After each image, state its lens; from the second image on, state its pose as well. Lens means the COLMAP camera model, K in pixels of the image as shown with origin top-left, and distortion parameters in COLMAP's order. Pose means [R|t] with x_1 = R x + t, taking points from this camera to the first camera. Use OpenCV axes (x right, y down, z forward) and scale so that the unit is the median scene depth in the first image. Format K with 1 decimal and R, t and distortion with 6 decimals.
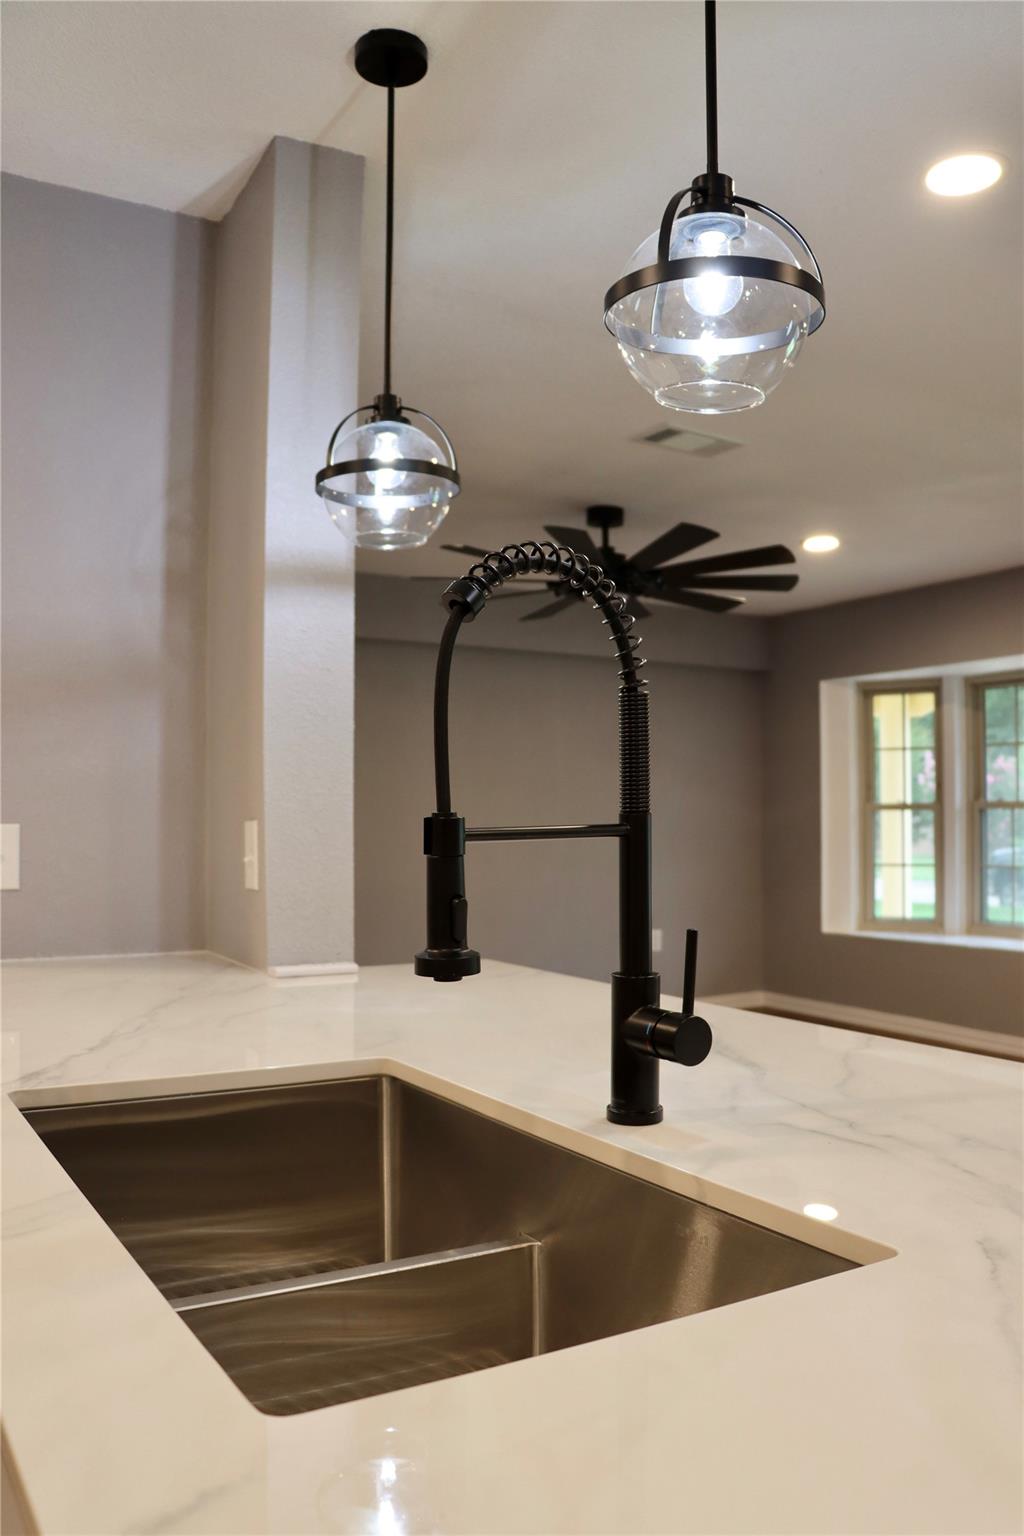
lens RADIAL K [[1337.9, 0, 507.9], [0, 1337.9, 762.5], [0, 0, 1]] dist [-0.083217, 0.006211]
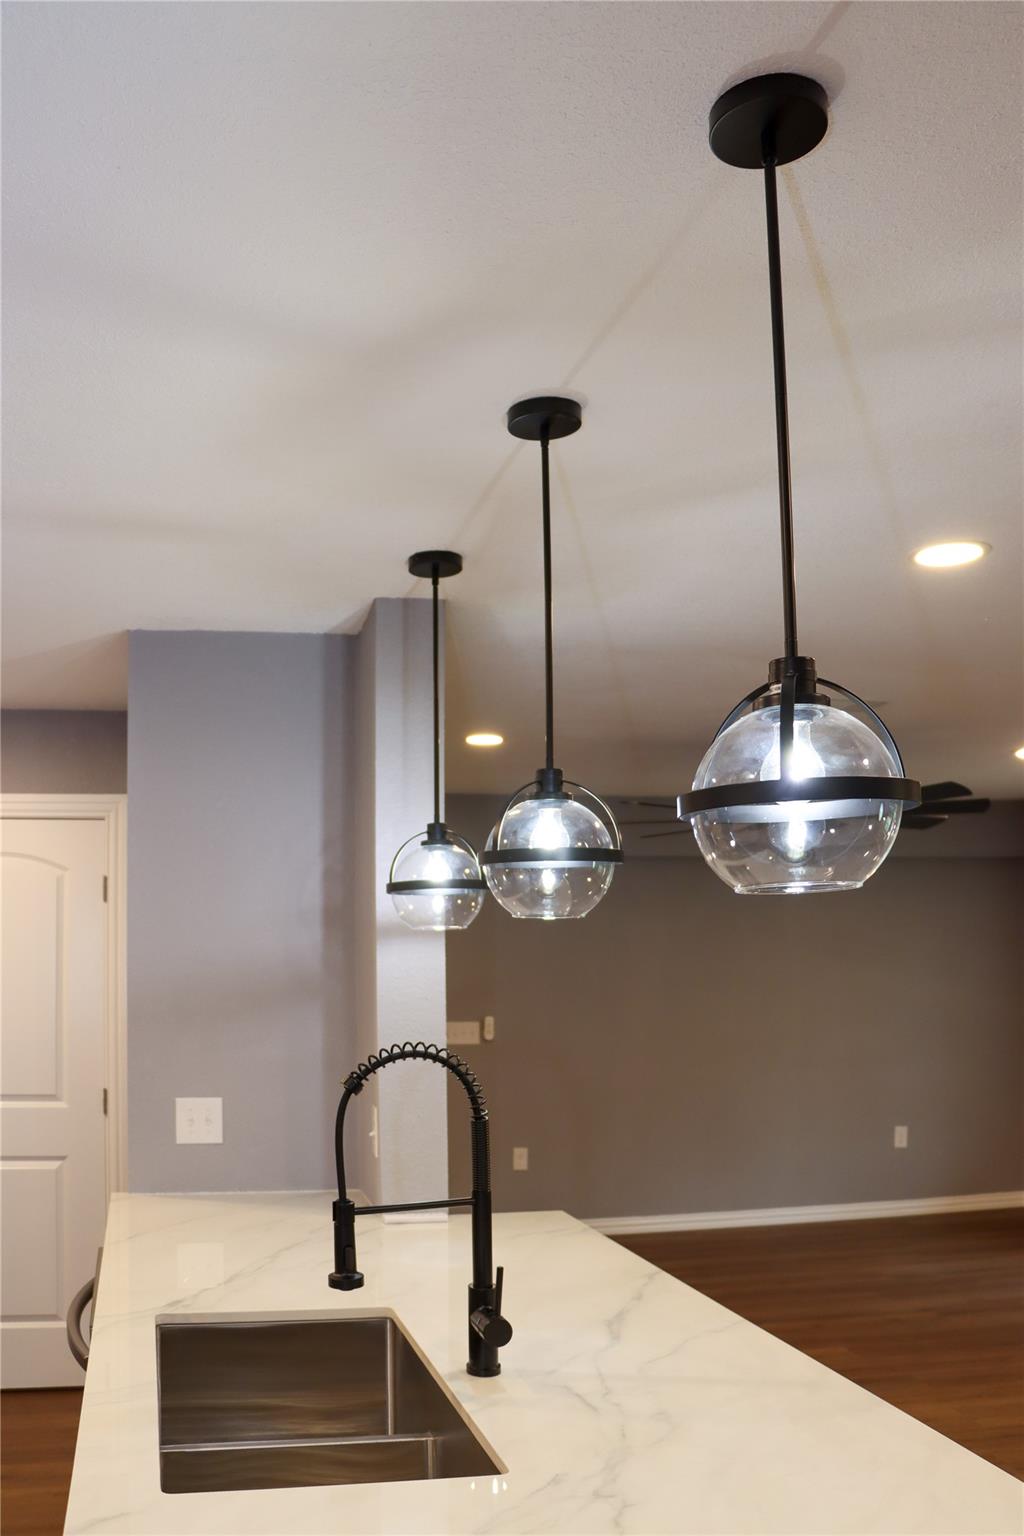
lens RADIAL K [[1944.8, 0, 512.5], [0, 1944.8, 768.2], [0, 0, 1]] dist [-0.126097, 0.000000]
pose [[0.930787, 0.005129, -0.365526, 0.725701], [0.013748, 0.998703, 0.049022, -0.435126], [0.365304, -0.050654, 0.929509, -0.846792]]
